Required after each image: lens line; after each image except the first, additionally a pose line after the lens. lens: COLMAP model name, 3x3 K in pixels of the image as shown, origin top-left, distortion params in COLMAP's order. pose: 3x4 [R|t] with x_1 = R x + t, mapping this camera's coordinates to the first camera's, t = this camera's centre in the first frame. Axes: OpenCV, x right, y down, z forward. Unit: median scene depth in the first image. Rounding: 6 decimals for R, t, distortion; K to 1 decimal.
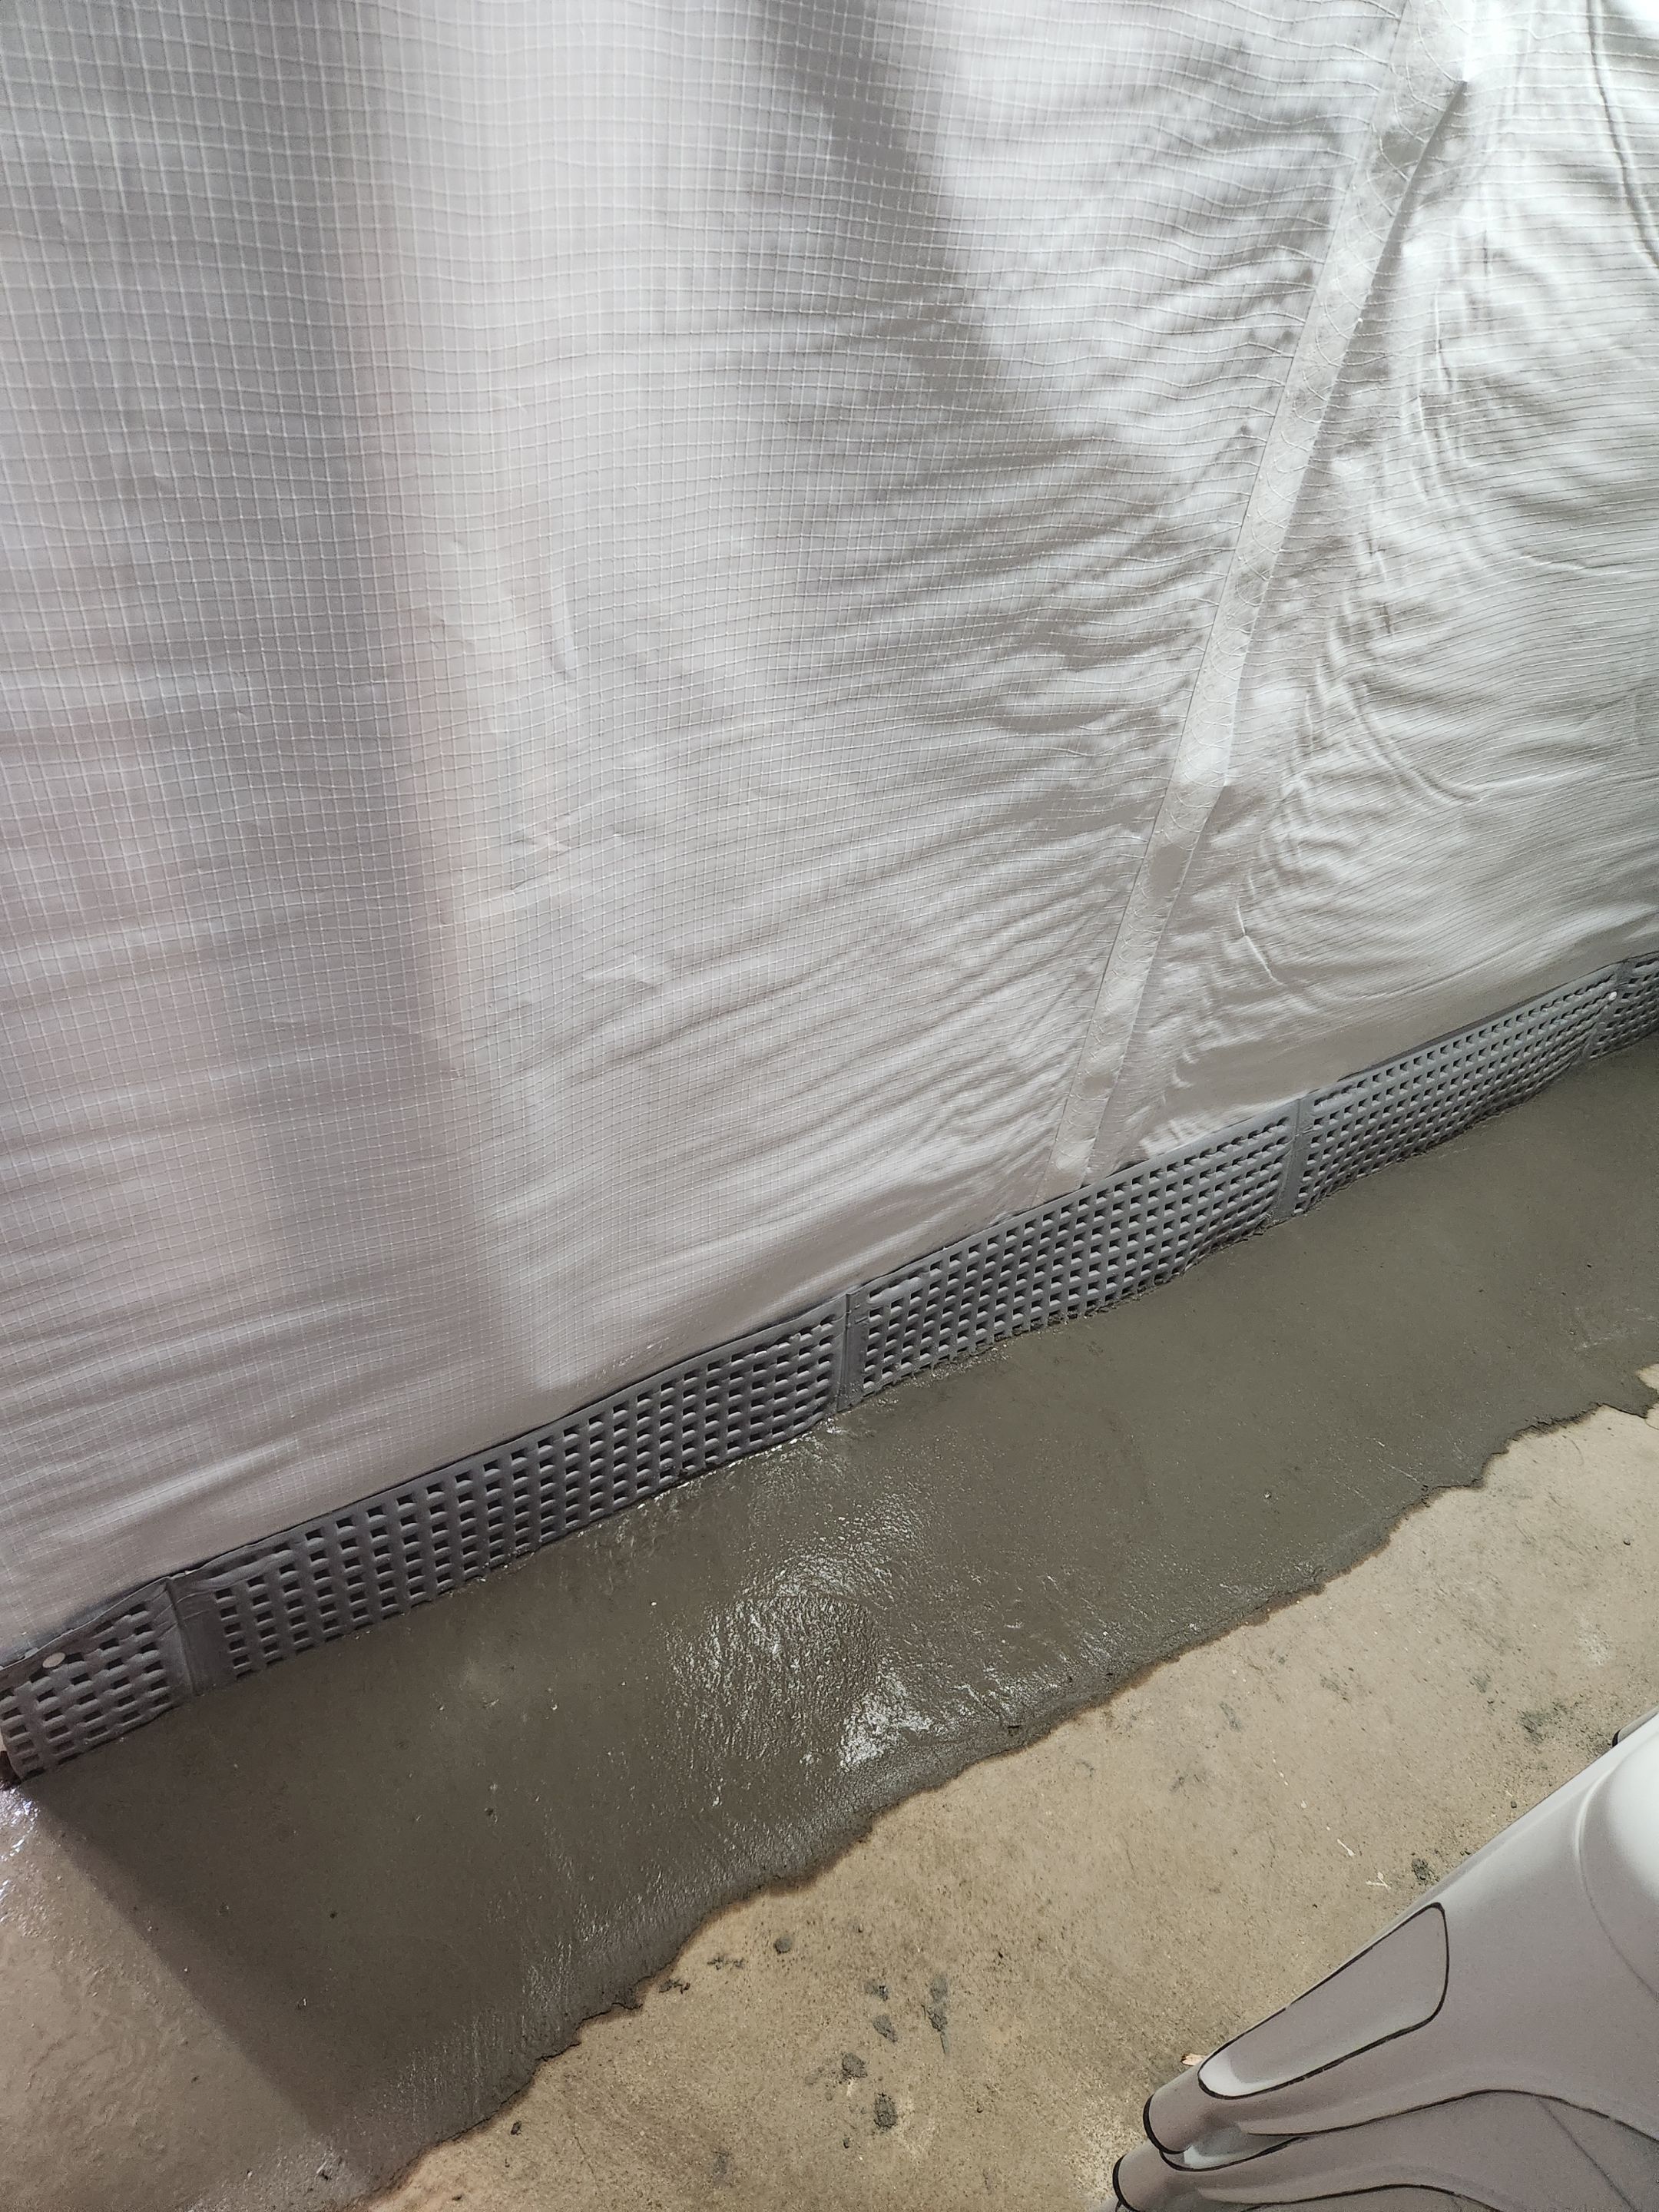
lens RADIAL K [[1459.5, 0, 827.5], [0, 1459.5, 1099.2], [0, 0, 1]] dist [0.002122, 0.000771]
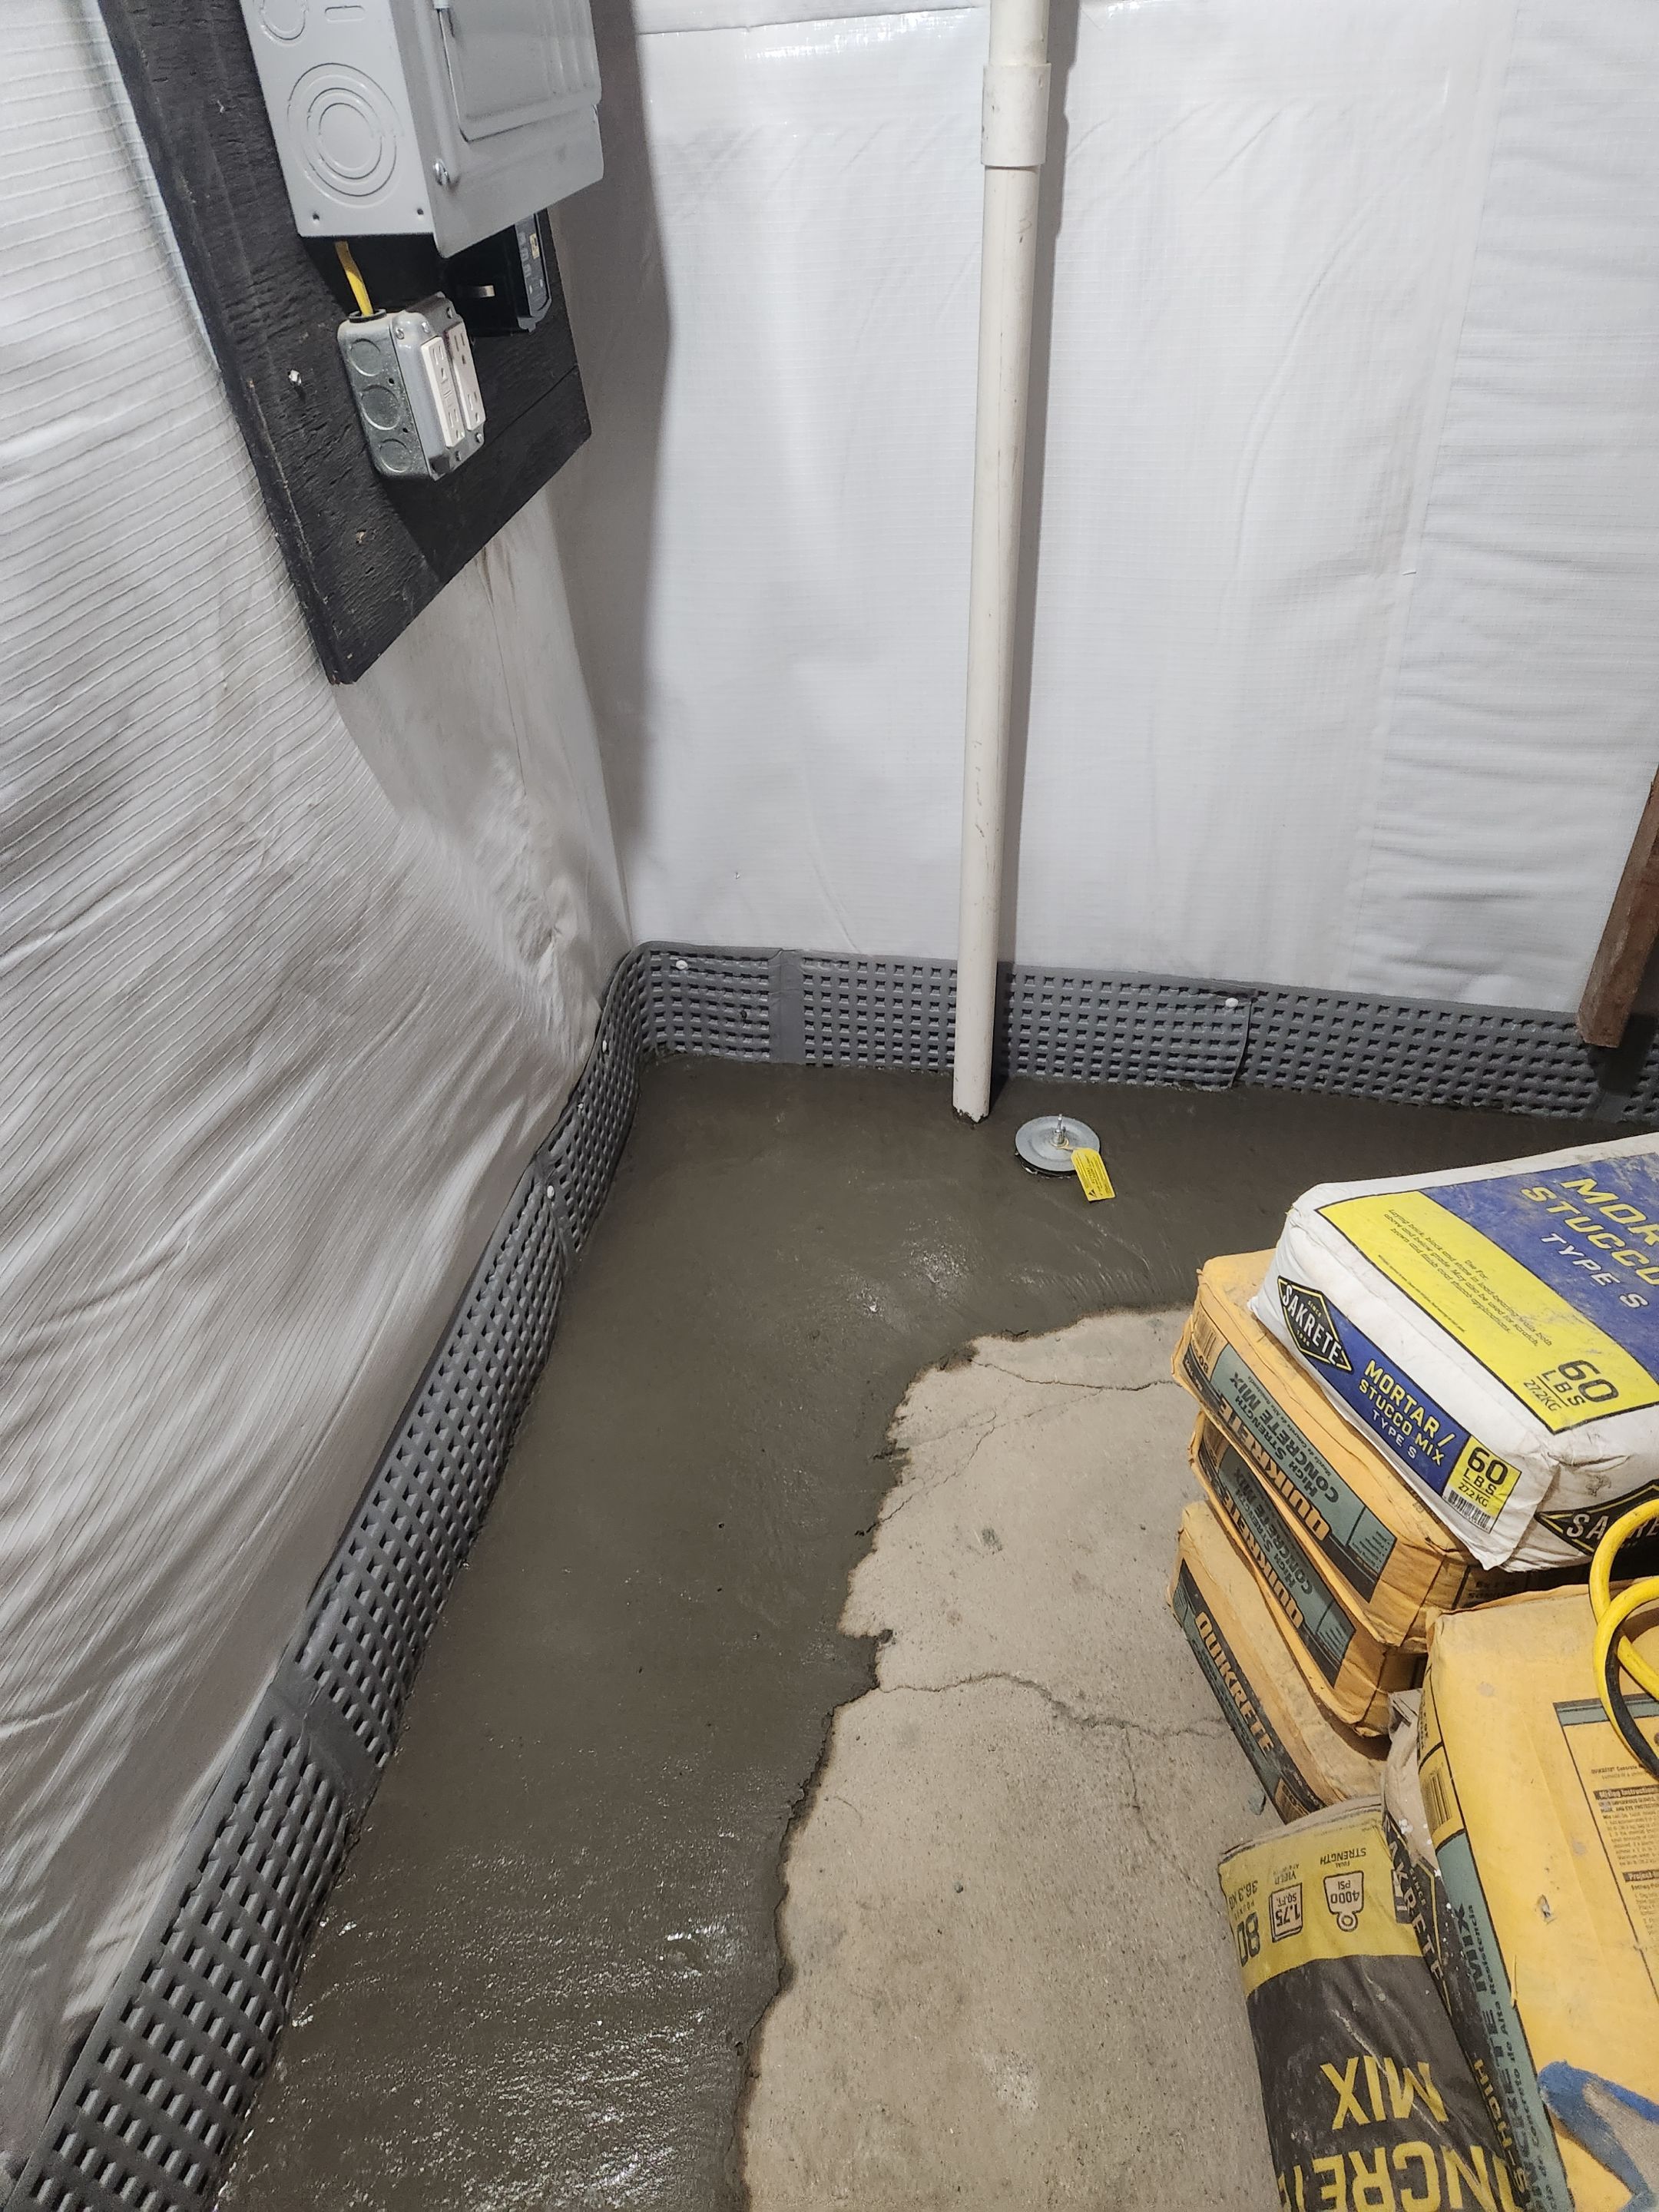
lens RADIAL K [[1459.5, 0, 829.4], [0, 1459.5, 1110.7], [0, 0, 1]] dist [0.002122, 0.000771]
pose [[0.660120, -0.555175, 0.505987, 0.332409], [0.569499, 0.809135, 0.144814, -0.180283], [-0.489809, 0.192565, 0.850298, 0.289193]]
